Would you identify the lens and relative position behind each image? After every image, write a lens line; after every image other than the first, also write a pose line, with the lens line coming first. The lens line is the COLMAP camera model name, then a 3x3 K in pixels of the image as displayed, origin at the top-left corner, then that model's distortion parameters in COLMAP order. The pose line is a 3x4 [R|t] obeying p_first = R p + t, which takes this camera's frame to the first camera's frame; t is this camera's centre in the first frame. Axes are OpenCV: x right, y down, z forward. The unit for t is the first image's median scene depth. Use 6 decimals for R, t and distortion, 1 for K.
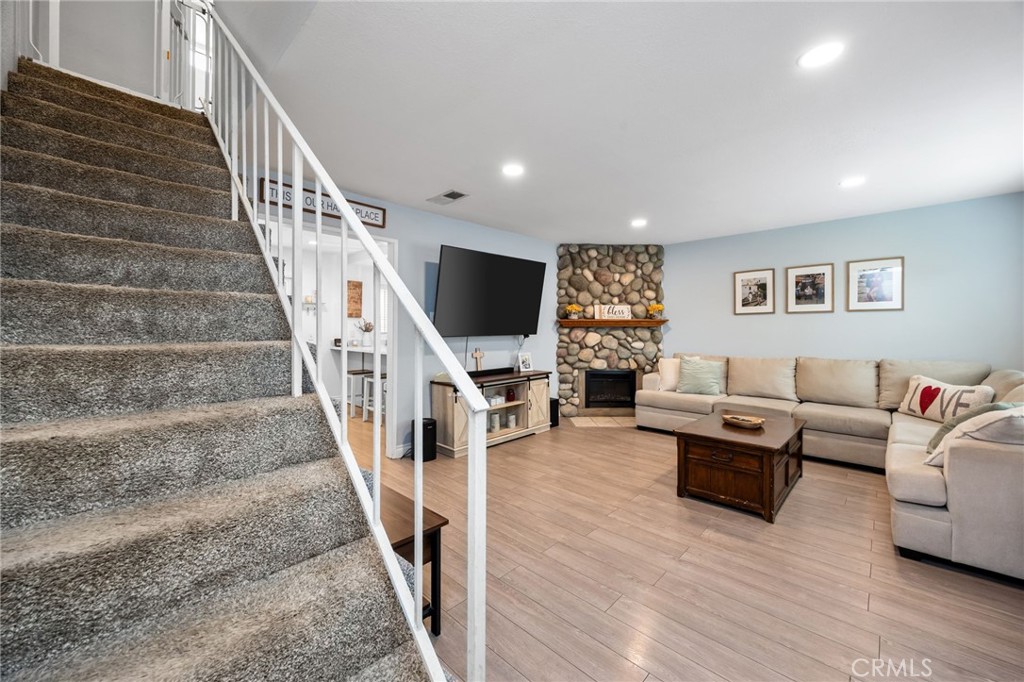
lens RADIAL K [[388.1, 0, 513.2], [0, 388.1, 332.8], [0, 0, 1]] dist [-0.001071, 0.000189]
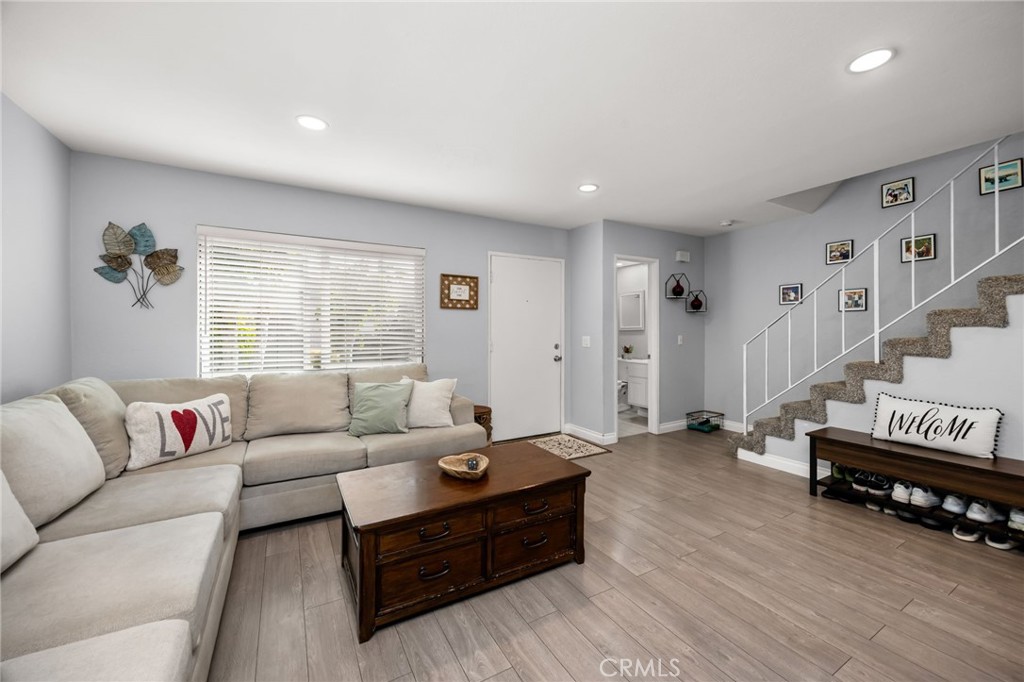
lens RADIAL K [[398.7, 0, 519.5], [0, 398.7, 336.4], [0, 0, 1]] dist [-0.001905, 0.000127]
pose [[-0.963110, -0.001087, 0.269106, 0.262228], [0.001407, 0.999958, 0.009073, 0.001067], [-0.269105, 0.009117, -0.963068, 1.325884]]
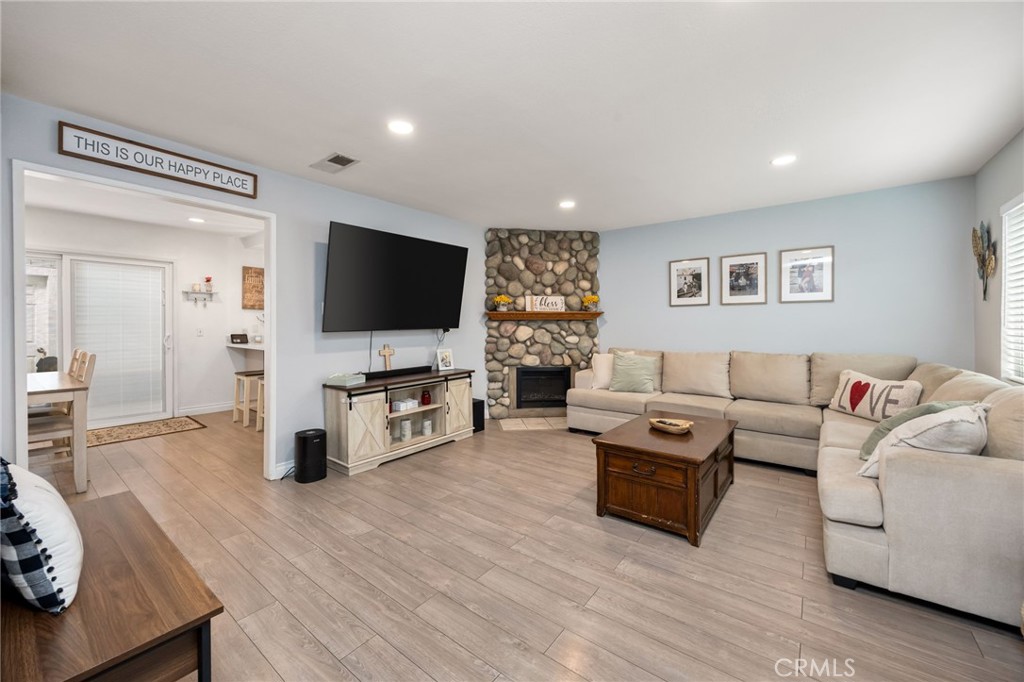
lens RADIAL K [[395.4, 0, 510.1], [0, 395.4, 328.0], [0, 0, 1]] dist [-0.000467, 0.000152]
pose [[0.994228, -0.003819, 0.107216, 0.106114], [0.003495, 0.999989, 0.003207, 0.001261], [-0.107227, -0.002813, 0.994231, 0.113701]]
